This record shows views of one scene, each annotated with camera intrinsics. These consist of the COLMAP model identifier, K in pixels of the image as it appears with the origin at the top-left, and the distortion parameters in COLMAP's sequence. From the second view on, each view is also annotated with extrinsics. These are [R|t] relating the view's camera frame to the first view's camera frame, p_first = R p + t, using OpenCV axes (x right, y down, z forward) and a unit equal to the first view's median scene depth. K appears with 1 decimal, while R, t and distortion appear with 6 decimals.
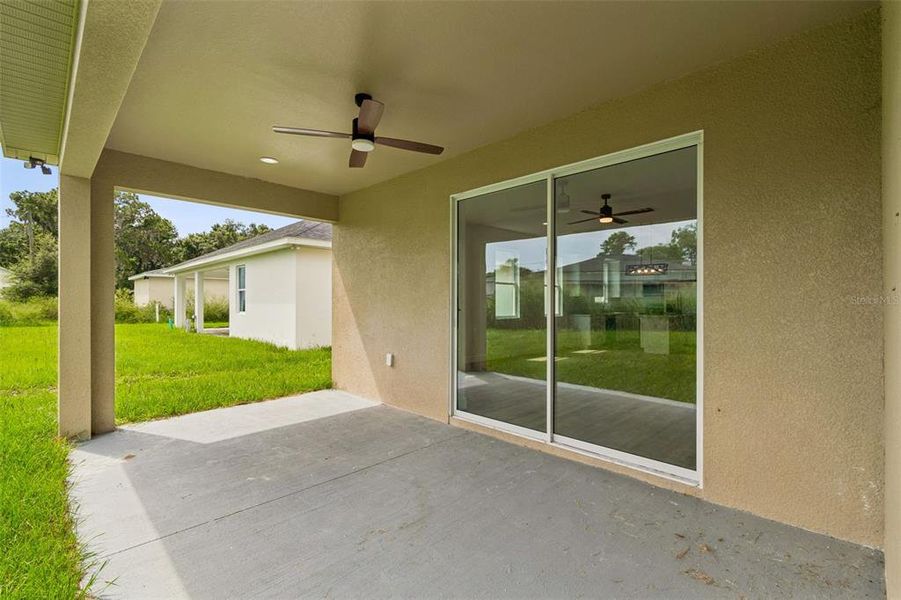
lens RADIAL K [[401.7, 0, 449.0], [0, 401.7, 299.2], [0, 0, 1]] dist [0.002663, -0.000496]
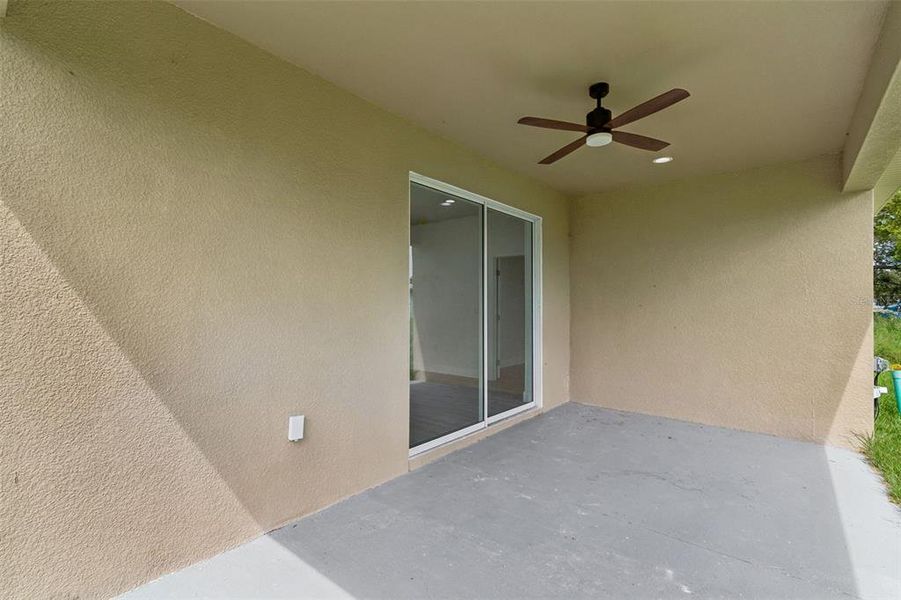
lens RADIAL K [[401.7, 0, 449.0], [0, 401.7, 299.2], [0, 0, 1]] dist [0.002663, -0.000496]
pose [[-0.071588, 0.010434, 0.997380, -0.903965], [-0.001816, 0.999942, -0.010591, -0.009392], [-0.997433, -0.002569, -0.071565, 1.157020]]
